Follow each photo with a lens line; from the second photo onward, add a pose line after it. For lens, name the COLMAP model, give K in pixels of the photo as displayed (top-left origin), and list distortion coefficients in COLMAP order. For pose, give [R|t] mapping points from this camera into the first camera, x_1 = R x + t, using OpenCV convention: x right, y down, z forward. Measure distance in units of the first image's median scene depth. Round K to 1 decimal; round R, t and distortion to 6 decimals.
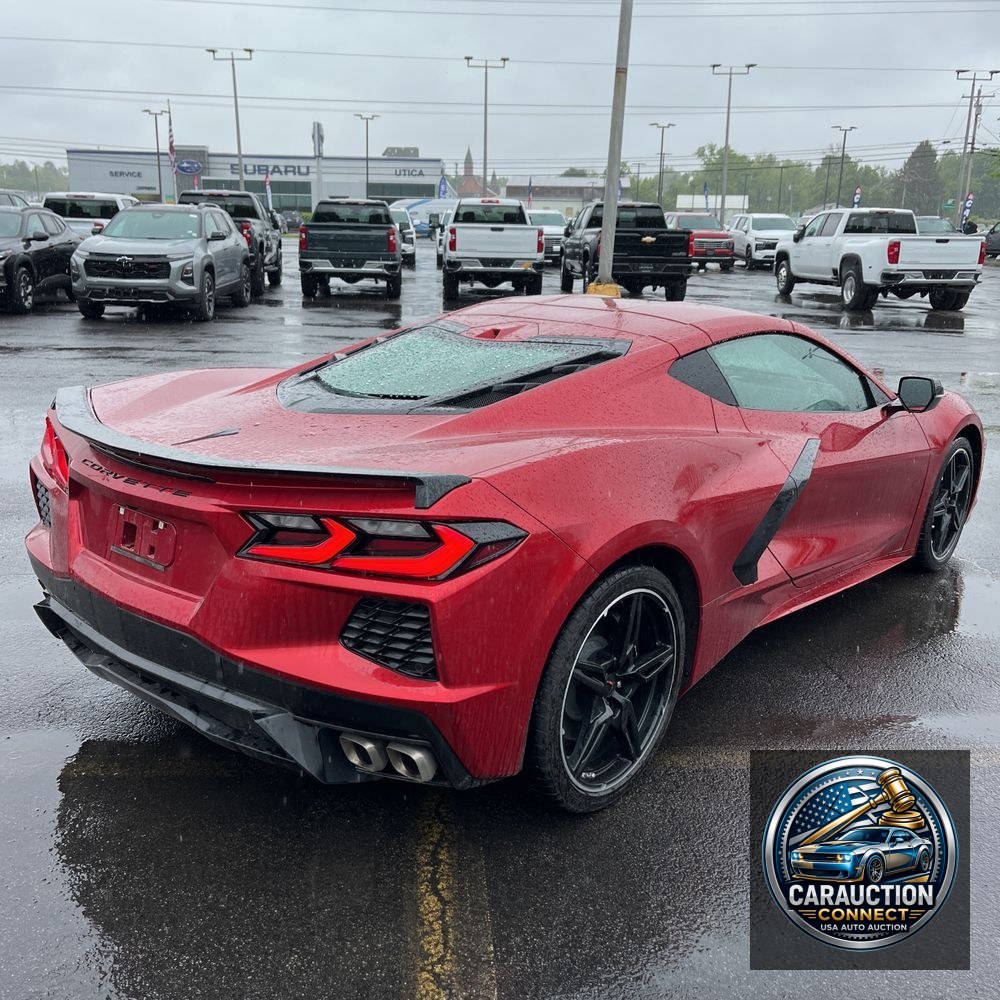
lens RADIAL K [[1013.9, 0, 500.5], [0, 1013.9, 497.5], [0, 0, 1]] dist [0.021812, 0.000000]
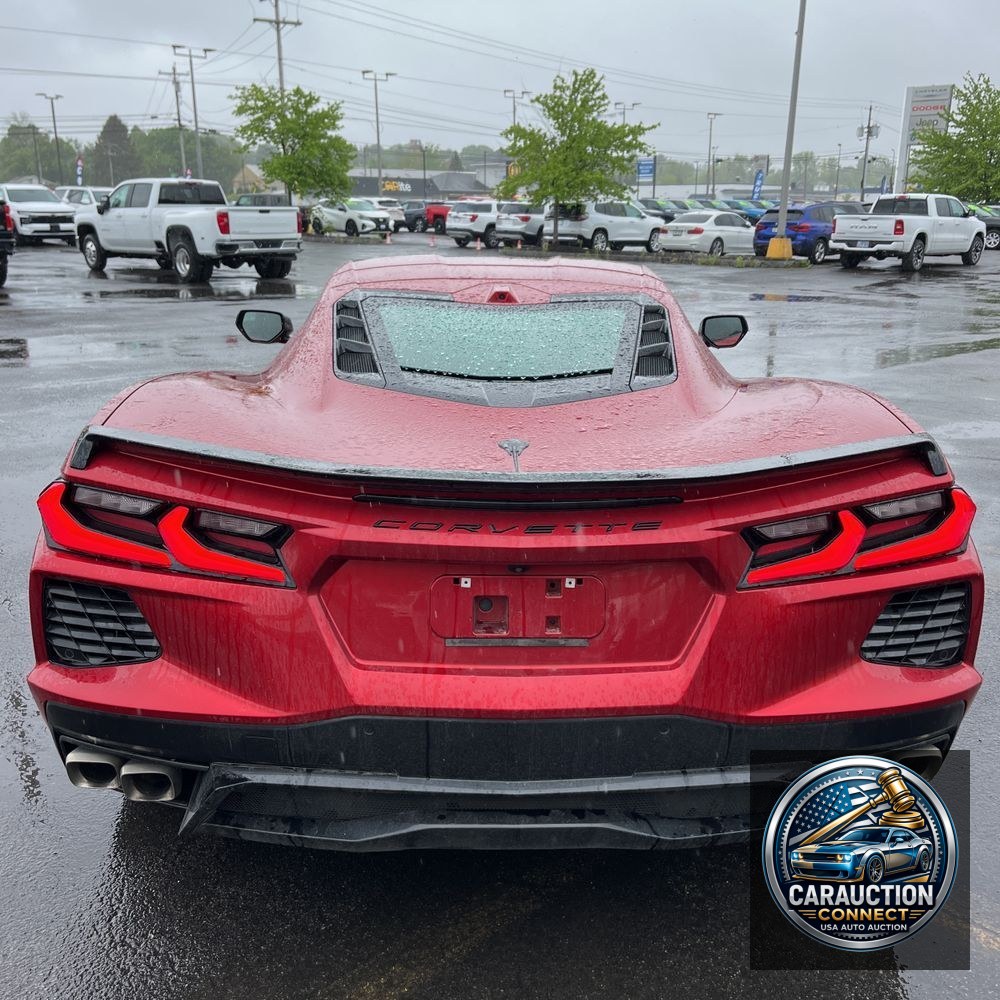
lens RADIAL K [[1013.9, 0, 503.8], [0, 1013.9, 502.2], [0, 0, 1]] dist [0.021812, 0.000000]
pose [[0.745160, -0.194176, 0.637991, -0.096112], [0.177034, 0.979944, 0.091480, -0.011799], [-0.642959, 0.044779, 0.764591, 0.059694]]
